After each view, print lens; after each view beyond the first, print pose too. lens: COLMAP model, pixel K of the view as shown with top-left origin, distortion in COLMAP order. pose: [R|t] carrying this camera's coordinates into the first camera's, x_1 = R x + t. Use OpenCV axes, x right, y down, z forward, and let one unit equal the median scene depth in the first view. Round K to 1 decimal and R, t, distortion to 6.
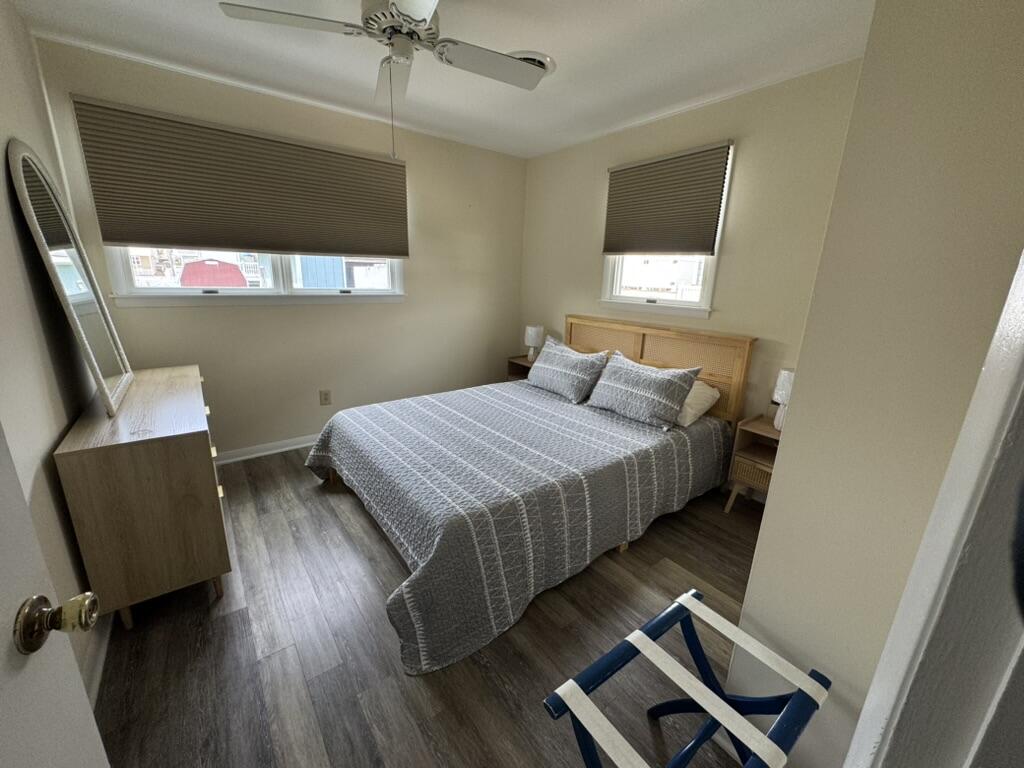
lens RADIAL K [[407.9, 0, 512.0], [0, 407.9, 388.3], [0, 0, 1]] dist [-0.002545, 0.000110]
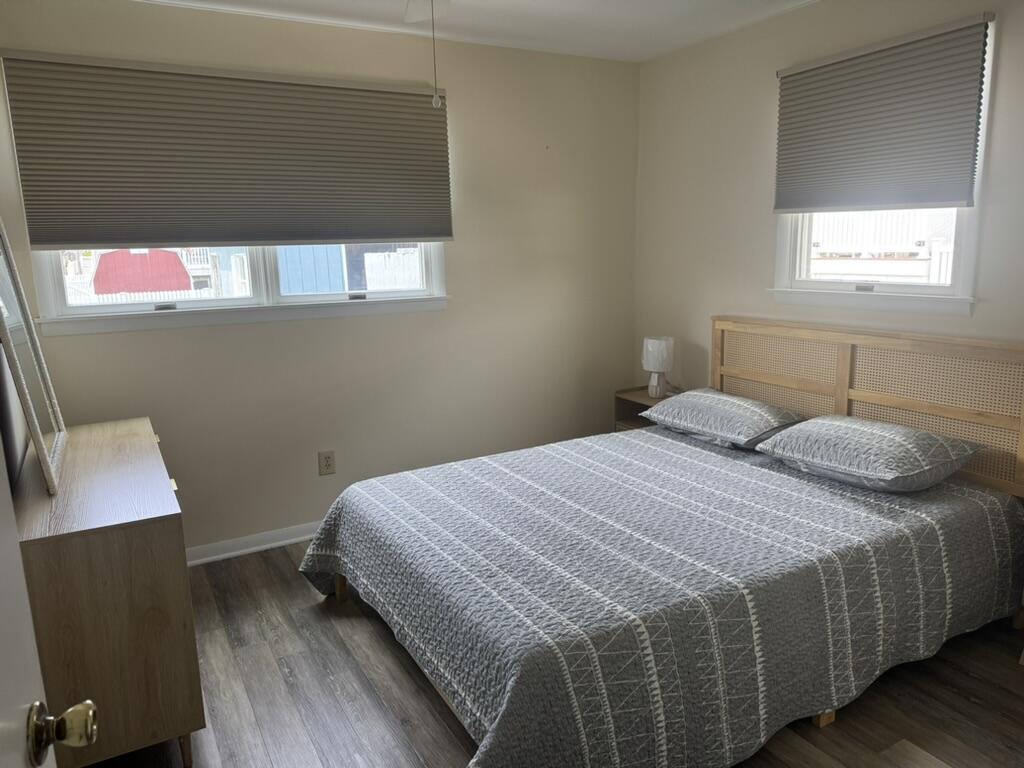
lens RADIAL K [[731.5, 0, 518.9], [0, 731.5, 379.1], [0, 0, 1]] dist [0.043900, -0.028995]
pose [[0.989350, -0.029214, -0.142591, 0.005554], [0.016811, 0.996029, -0.087430, -0.003334], [0.144579, 0.084102, 0.985913, -0.121876]]
